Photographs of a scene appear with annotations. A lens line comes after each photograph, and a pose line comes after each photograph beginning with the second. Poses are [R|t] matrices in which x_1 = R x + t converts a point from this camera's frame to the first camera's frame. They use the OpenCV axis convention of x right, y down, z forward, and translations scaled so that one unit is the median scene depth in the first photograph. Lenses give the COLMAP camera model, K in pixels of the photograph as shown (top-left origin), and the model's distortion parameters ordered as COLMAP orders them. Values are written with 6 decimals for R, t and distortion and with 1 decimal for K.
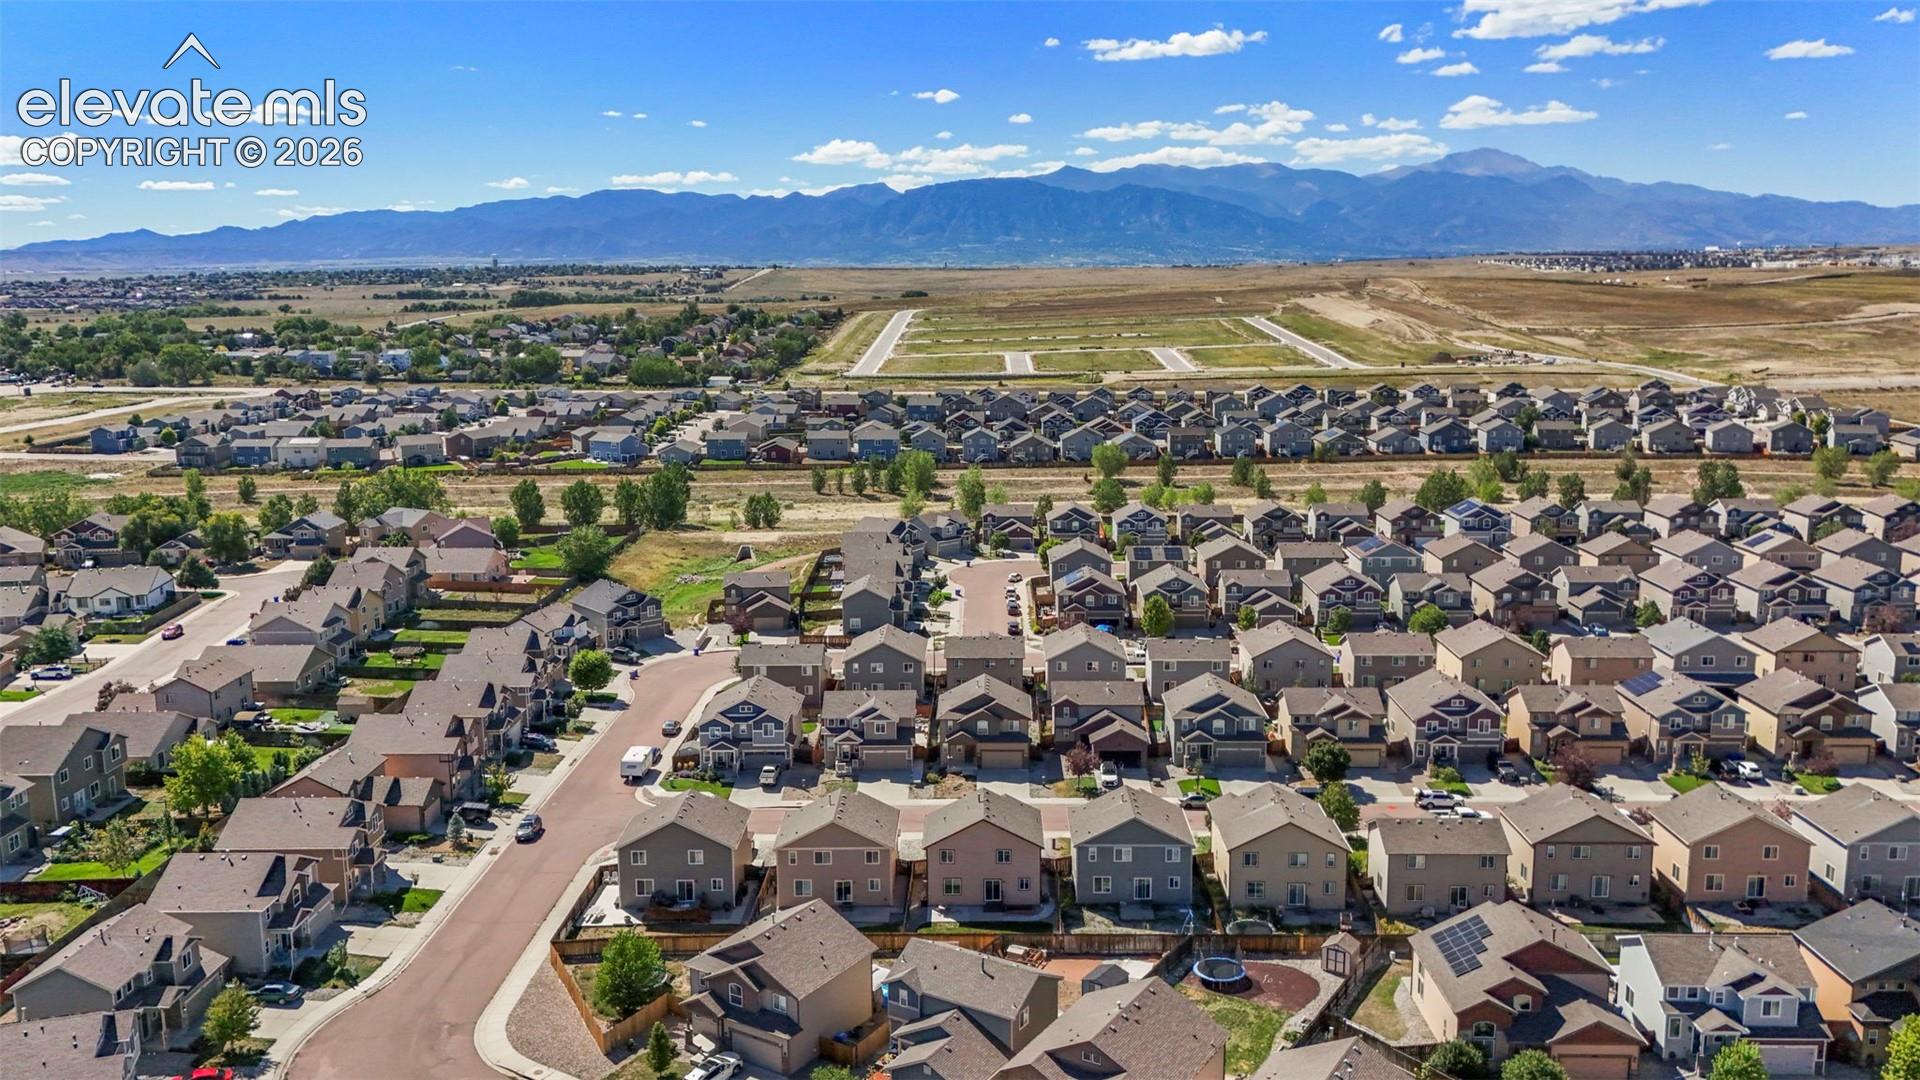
lens RADIAL K [[1502.0, 0, 960.0], [0, 1502.0, 540.0], [0, 0, 1]] dist [0.178304, -0.444012]
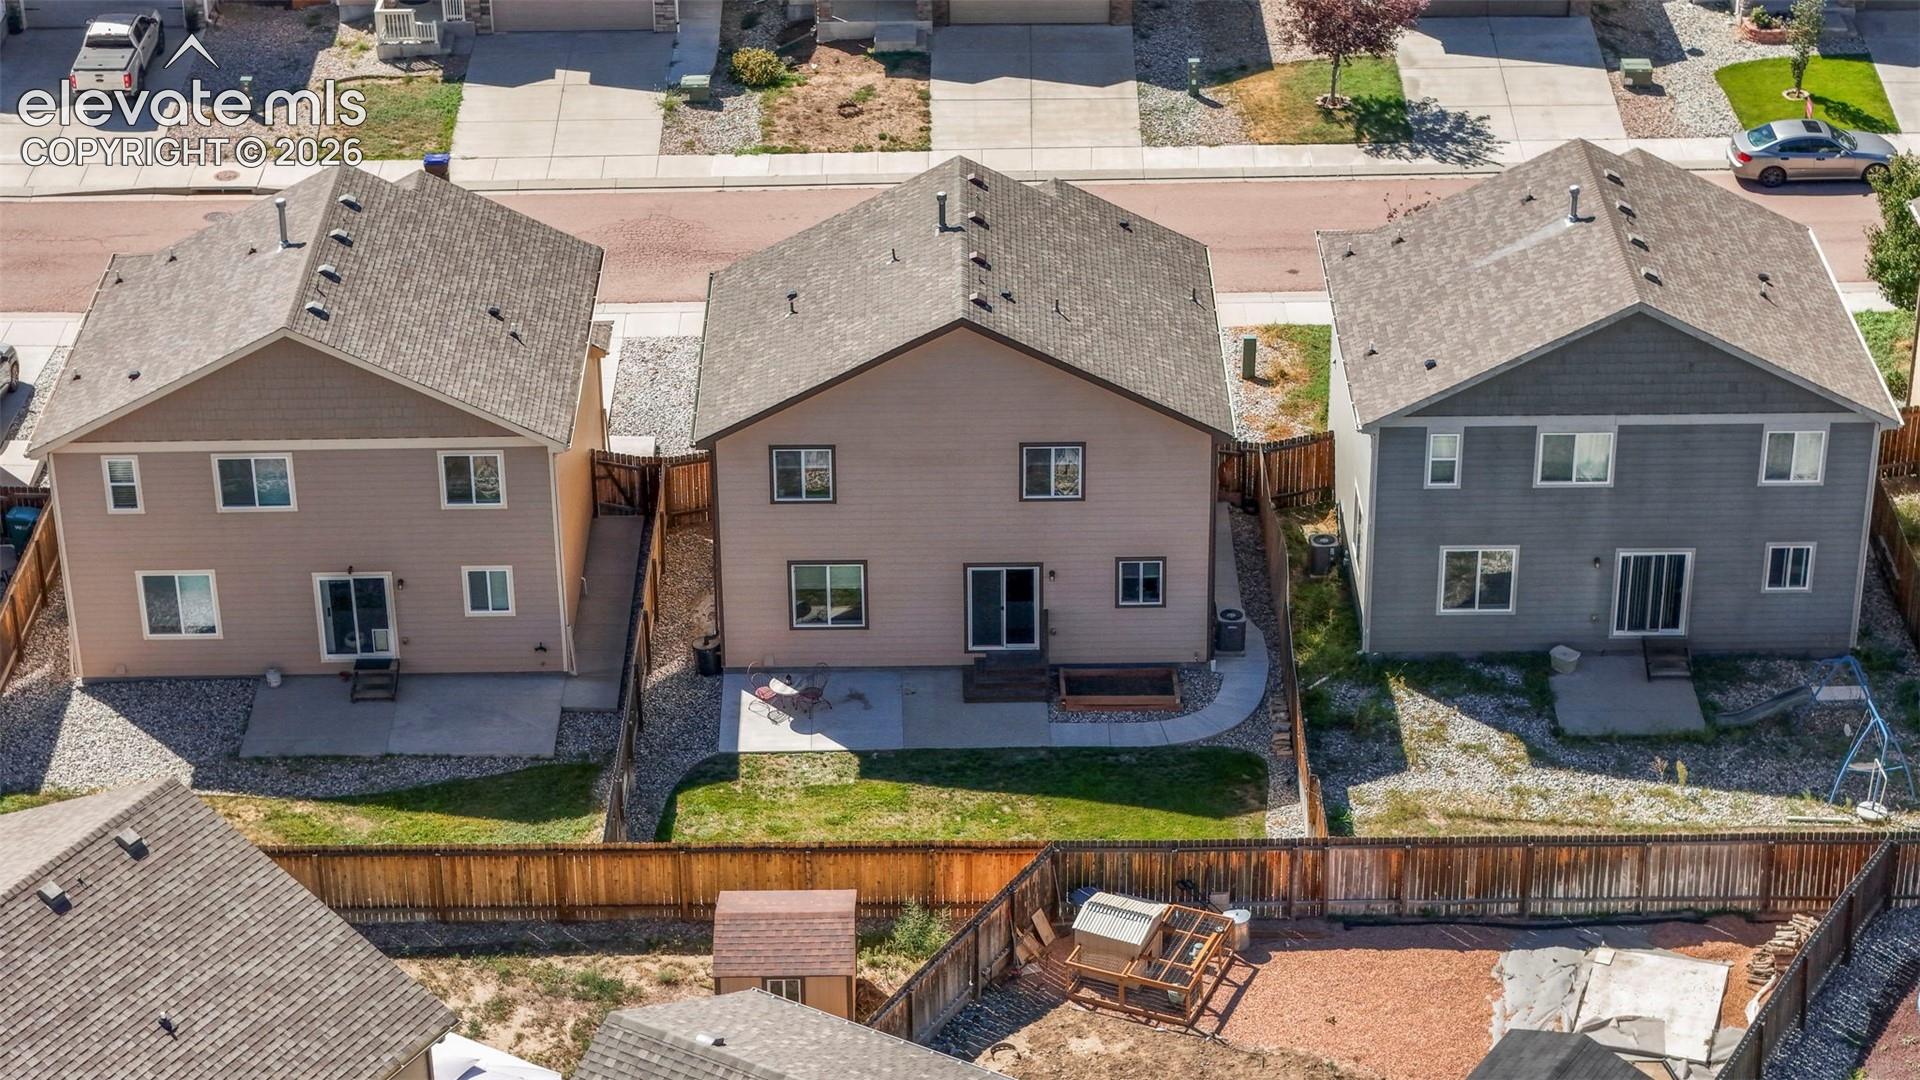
lens RADIAL K [[3884.7, 0, 960.0], [0, 3884.7, 540.0], [0, 0, 1]] dist [0.006411, 0.078951]
pose [[0.999790, -0.010482, 0.017601, 0.004647], [0.004445, 0.949710, 0.313100, 0.036010], [-0.019998, -0.312956, 0.949557, 0.440860]]
